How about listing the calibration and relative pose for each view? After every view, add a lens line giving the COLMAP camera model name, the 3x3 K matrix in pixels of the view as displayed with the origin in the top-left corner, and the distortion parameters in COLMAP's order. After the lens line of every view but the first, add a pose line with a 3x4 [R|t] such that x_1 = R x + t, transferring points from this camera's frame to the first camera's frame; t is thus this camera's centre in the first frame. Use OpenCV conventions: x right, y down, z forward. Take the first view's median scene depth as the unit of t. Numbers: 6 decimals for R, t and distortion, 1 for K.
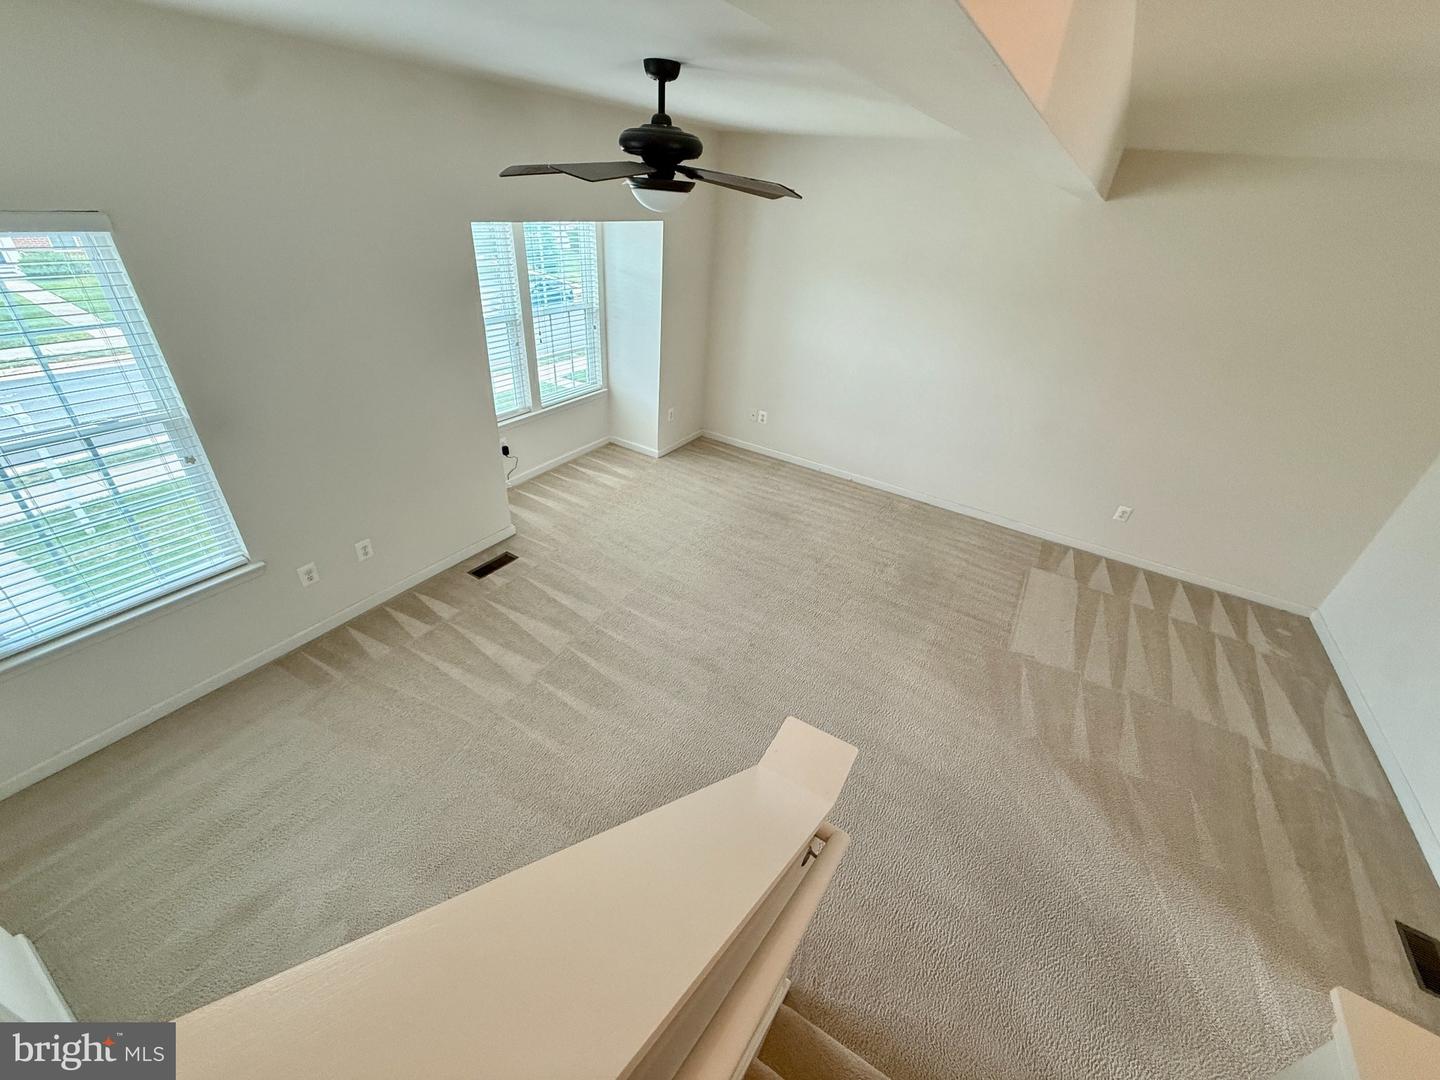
lens RADIAL K [[575.2, 0, 710.1], [0, 575.2, 538.0], [0, 0, 1]] dist [-0.002977, -0.000907]
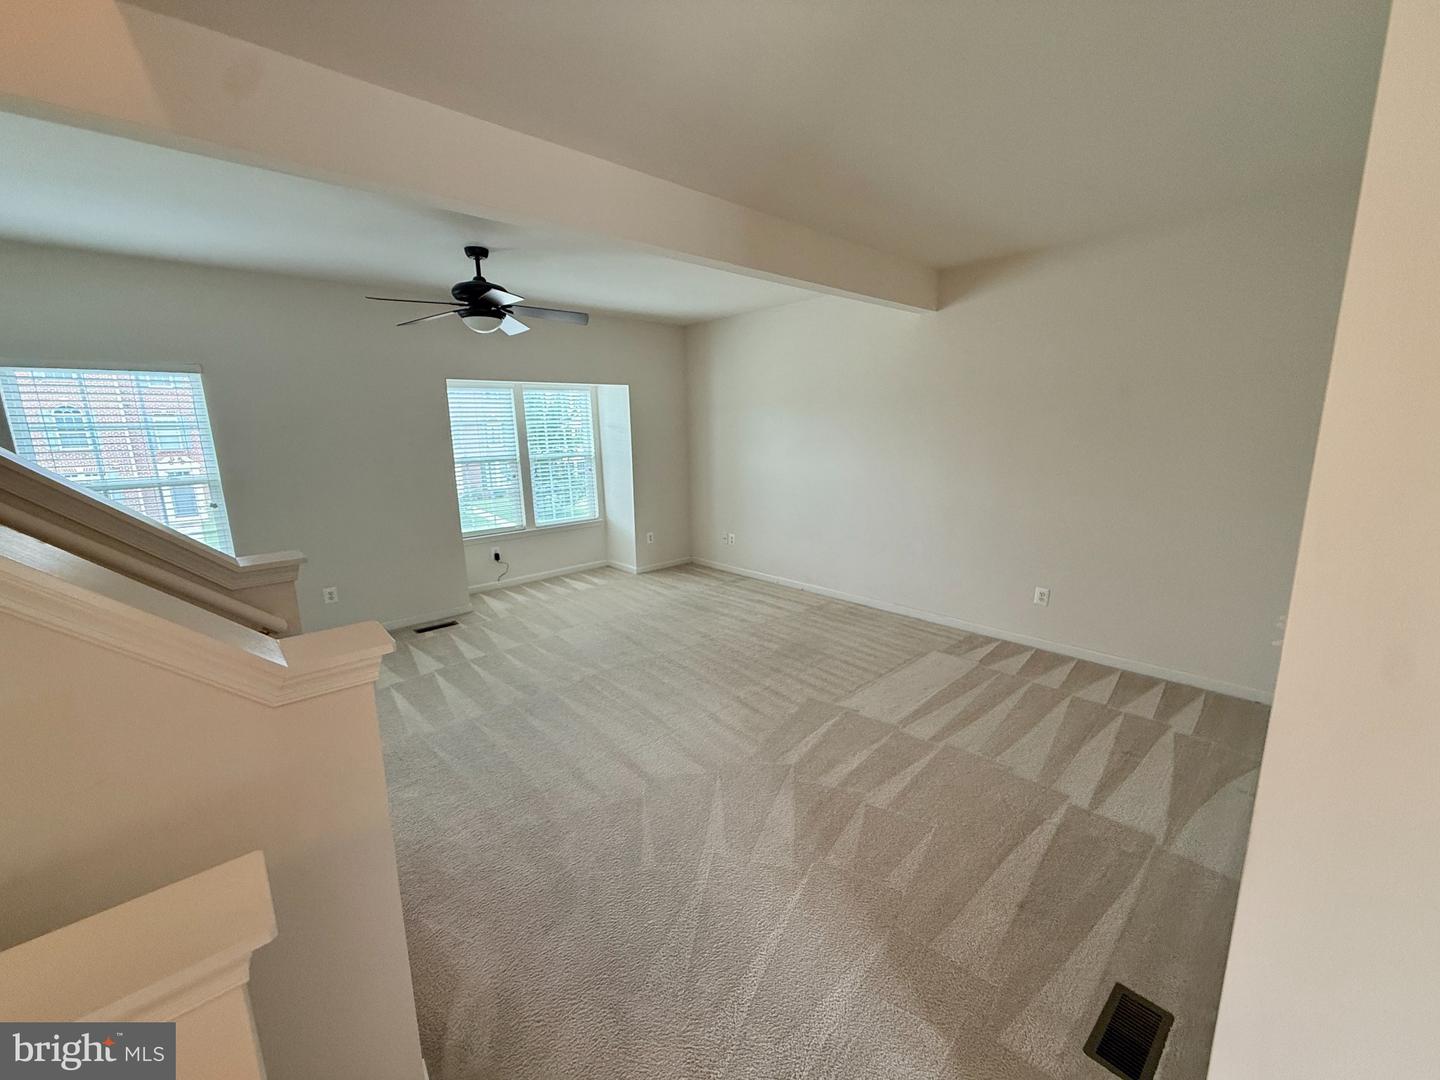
lens RADIAL K [[575.2, 0, 715.7], [0, 575.2, 537.8], [0, 0, 1]] dist [-0.002977, -0.000907]
pose [[0.956186, -0.035974, -0.290541, 0.494982], [-0.071370, 0.933836, -0.350508, 0.228378], [0.283927, 0.355887, 0.890354, 0.010623]]
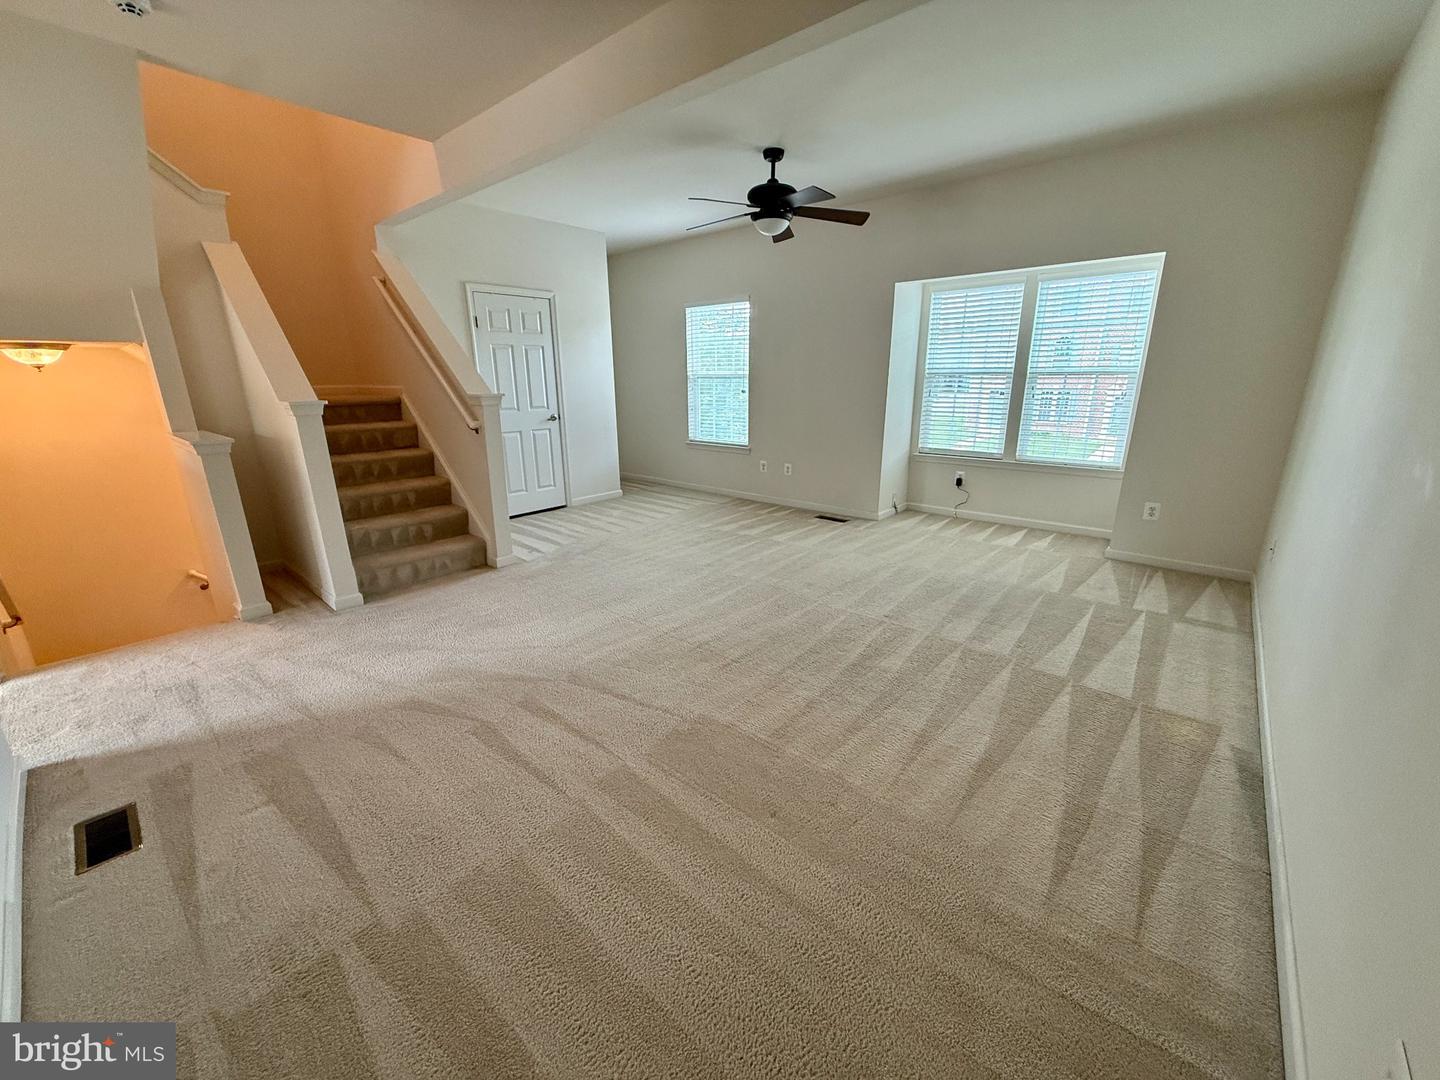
lens RADIAL K [[575.2, 0, 727.2], [0, 575.2, 546.5], [0, 0, 1]] dist [-0.002977, -0.000907]
pose [[-0.171969, 0.212766, -0.961851, 0.897438], [-0.517046, 0.811600, 0.271972, -0.129651], [0.838504, 0.544092, -0.029560, 0.773691]]
